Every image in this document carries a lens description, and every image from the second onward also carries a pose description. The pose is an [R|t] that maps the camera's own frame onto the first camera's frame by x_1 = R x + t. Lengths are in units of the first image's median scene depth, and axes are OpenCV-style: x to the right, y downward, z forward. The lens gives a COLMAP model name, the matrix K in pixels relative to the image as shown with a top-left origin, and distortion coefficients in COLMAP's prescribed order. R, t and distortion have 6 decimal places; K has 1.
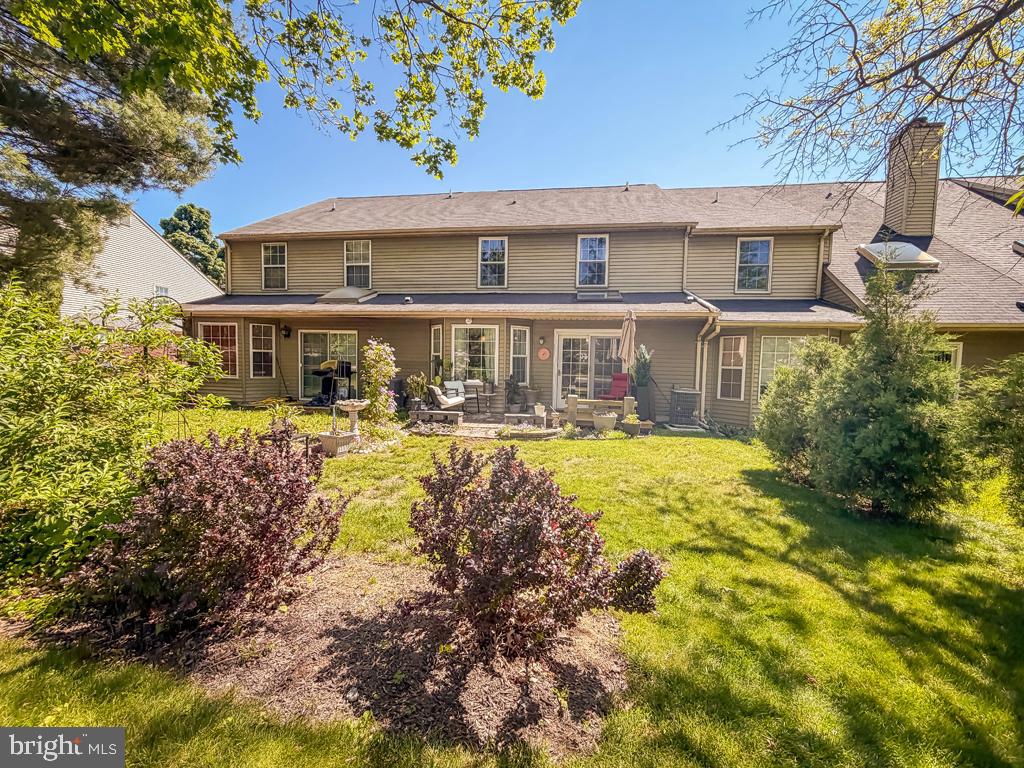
lens RADIAL K [[411.2, 0, 510.8], [0, 411.2, 387.4], [0, 0, 1]] dist [0.000038, 0.000057]
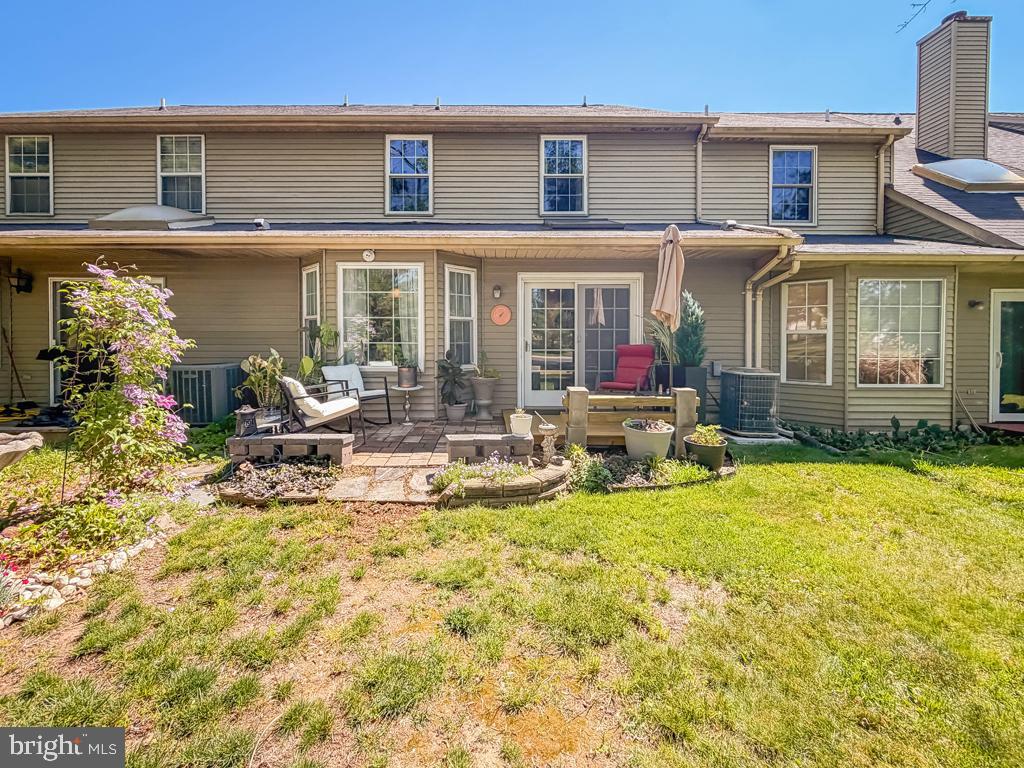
lens RADIAL K [[411.2, 0, 475.1], [0, 411.2, 351.6], [0, 0, 1]] dist [0.000038, 0.000057]
pose [[0.992638, -0.021669, 0.119168, -0.028497], [0.025997, 0.999053, -0.034889, -0.009951], [-0.118300, 0.037730, 0.992261, 0.435654]]
